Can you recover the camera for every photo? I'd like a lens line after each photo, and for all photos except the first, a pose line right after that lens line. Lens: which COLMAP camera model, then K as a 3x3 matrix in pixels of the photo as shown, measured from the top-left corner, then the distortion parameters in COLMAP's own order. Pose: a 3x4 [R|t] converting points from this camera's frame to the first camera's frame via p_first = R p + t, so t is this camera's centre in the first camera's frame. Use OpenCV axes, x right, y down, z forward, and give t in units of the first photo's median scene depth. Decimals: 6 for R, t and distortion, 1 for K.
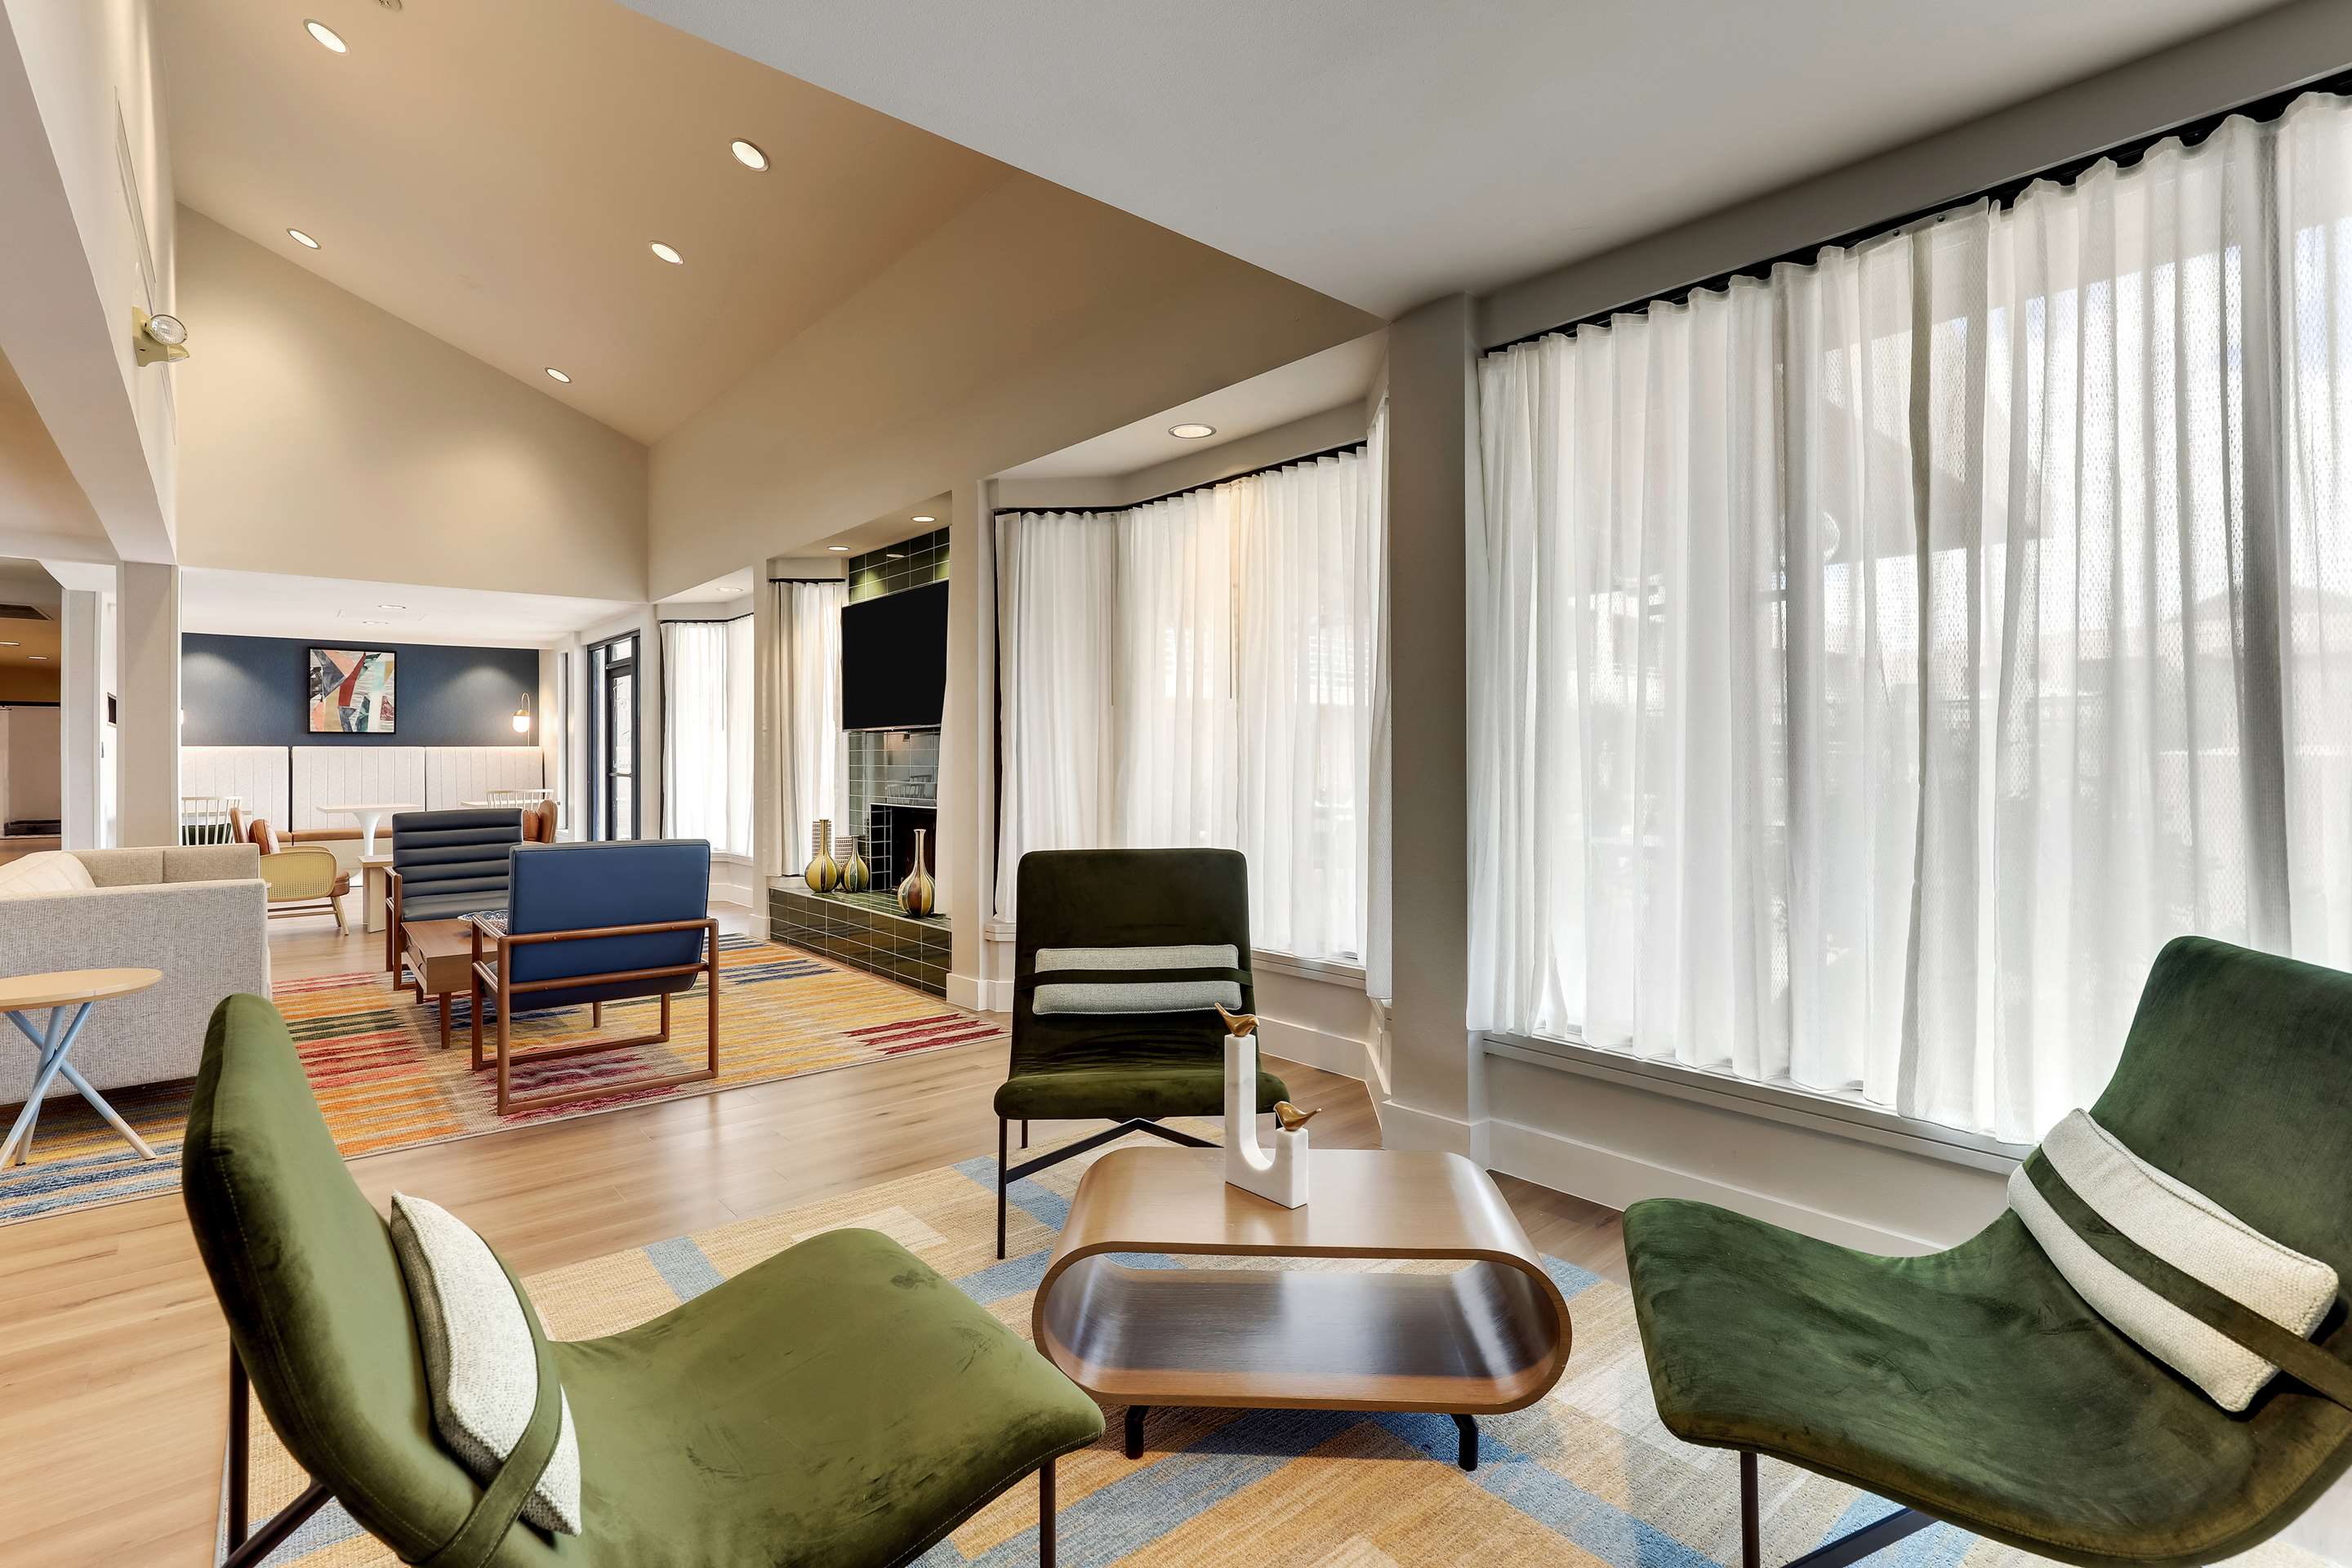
lens RADIAL K [[1104.7, 0, 1197.5], [0, 1104.7, 750.9], [0, 0, 1]] dist [-0.018823, 0.006746]
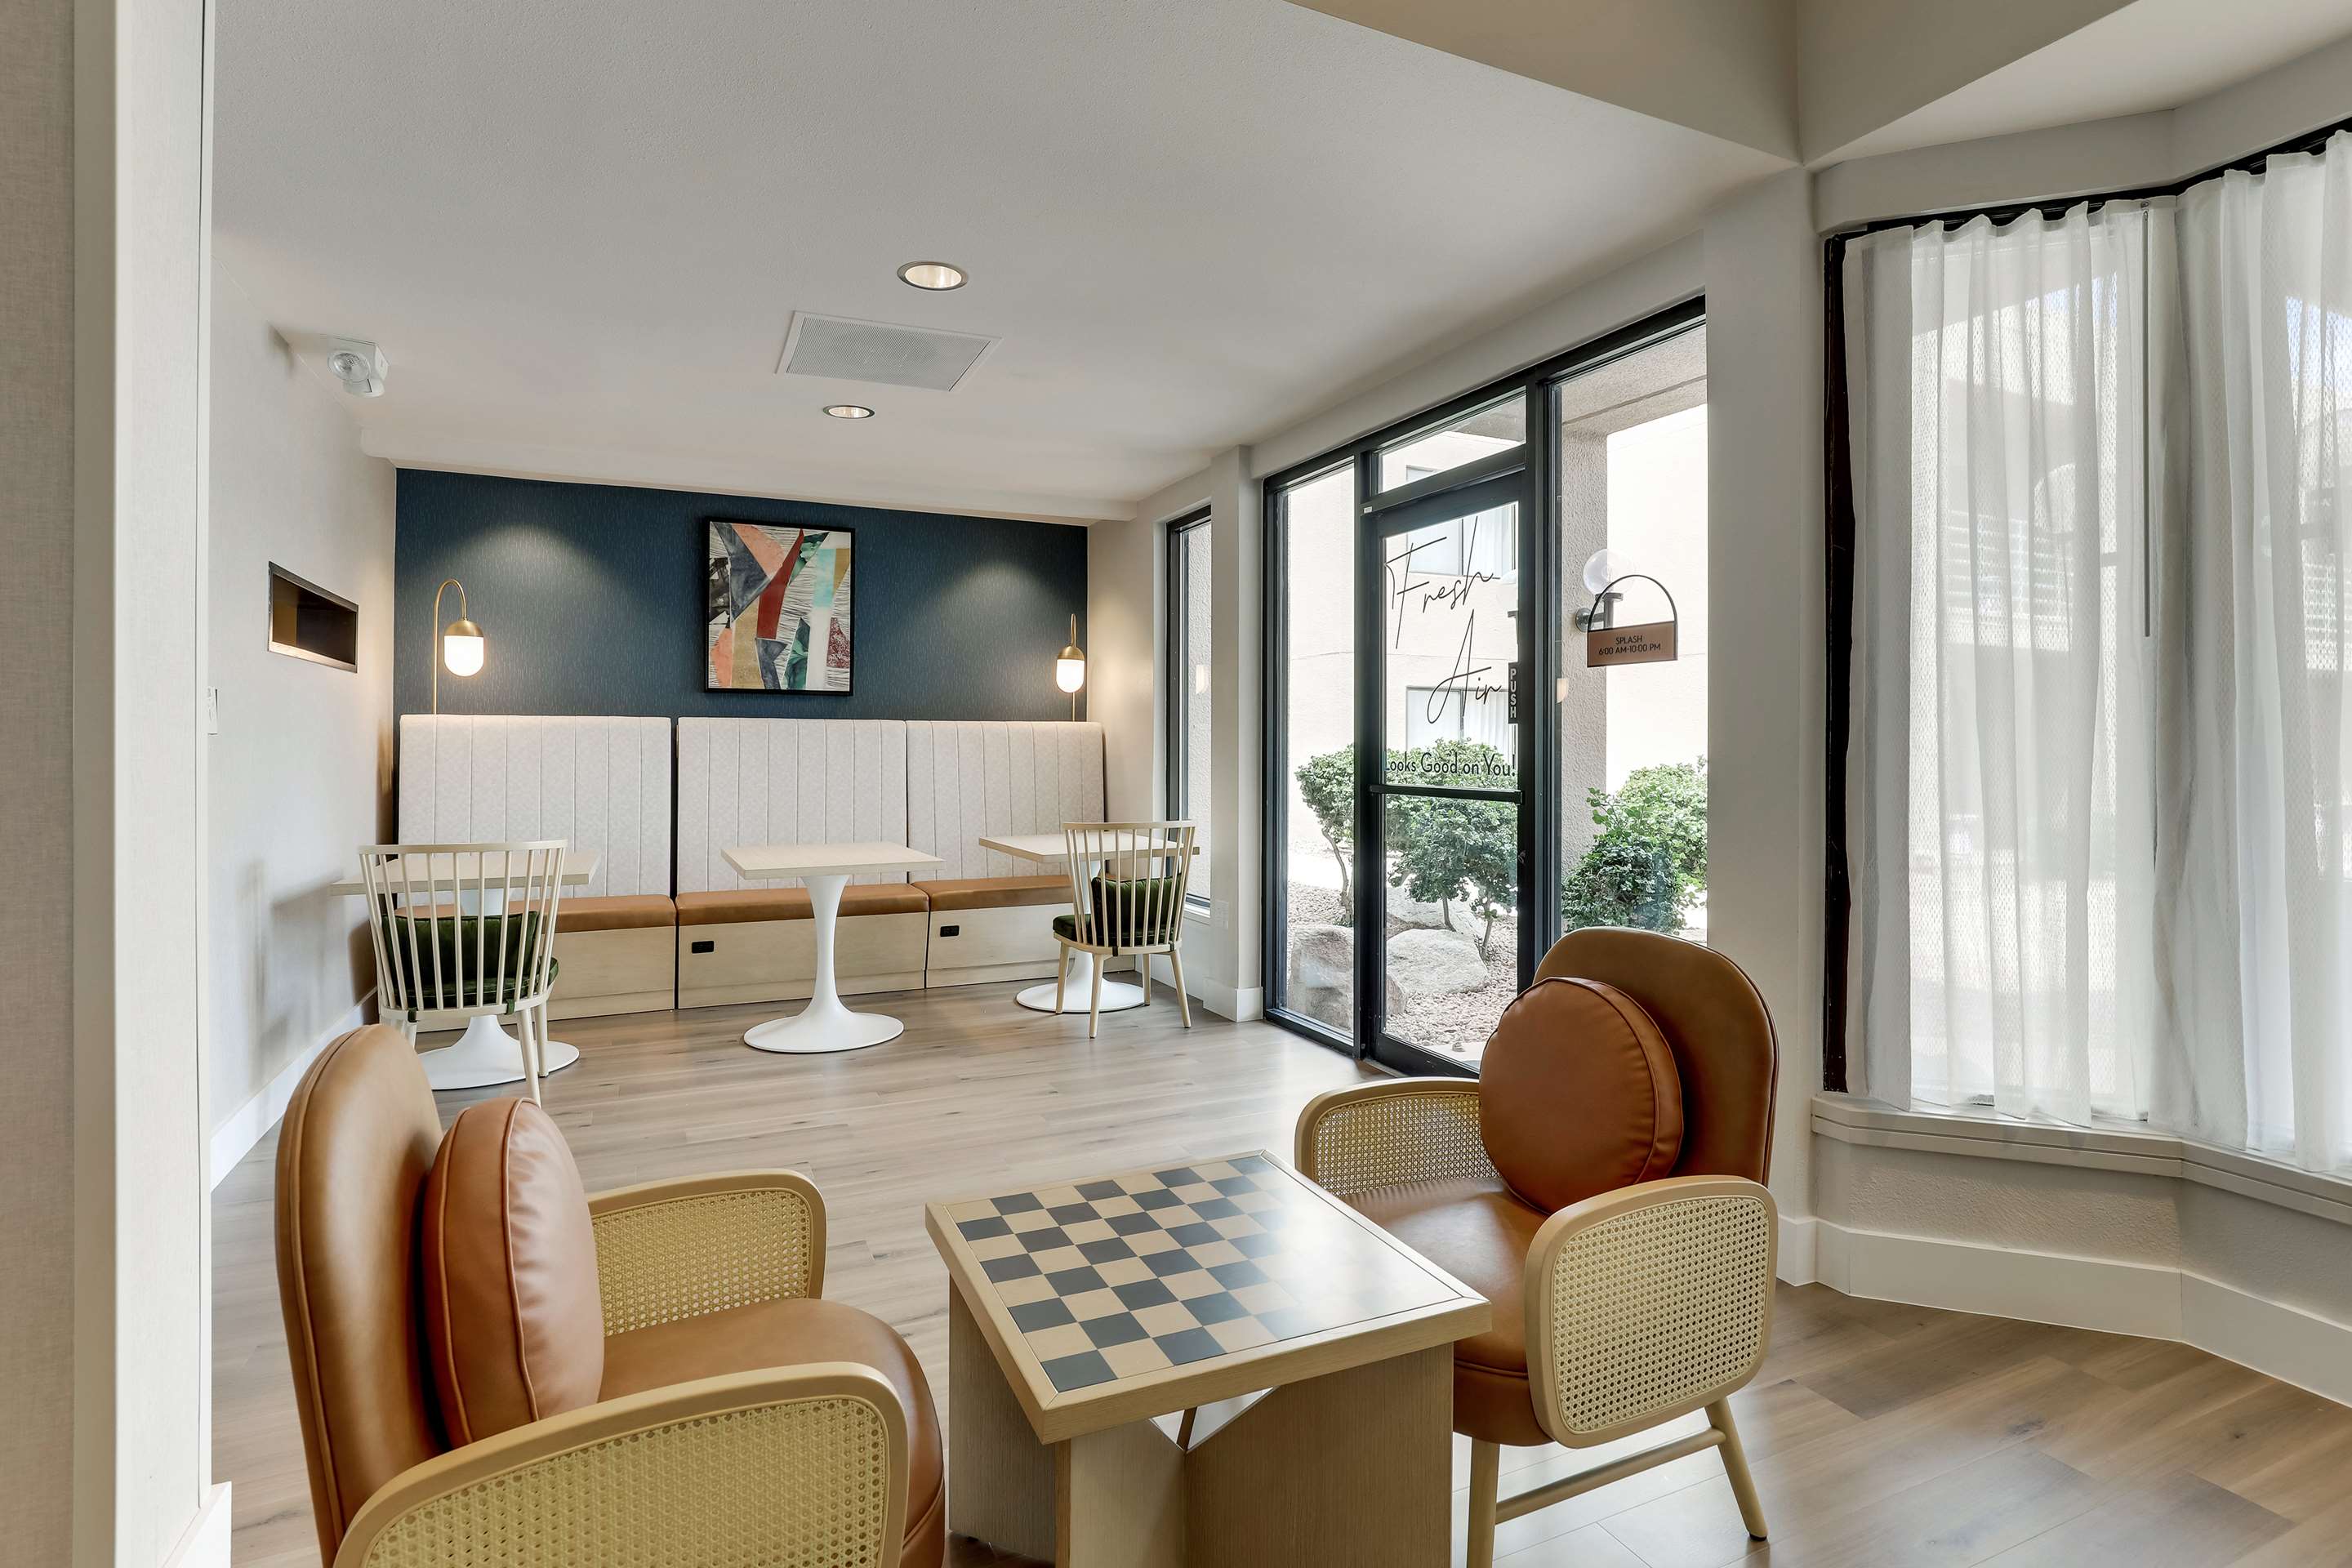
lens RADIAL K [[1104.7, 0, 1176.4], [0, 1104.7, 737.7], [0, 0, 1]] dist [-0.018823, 0.006746]
pose [[0.962494, -0.000338, -0.271303, -0.460366], [0.000413, 1.000000, 0.000219, 0.004707], [0.271303, -0.000322, 0.962494, 0.563523]]
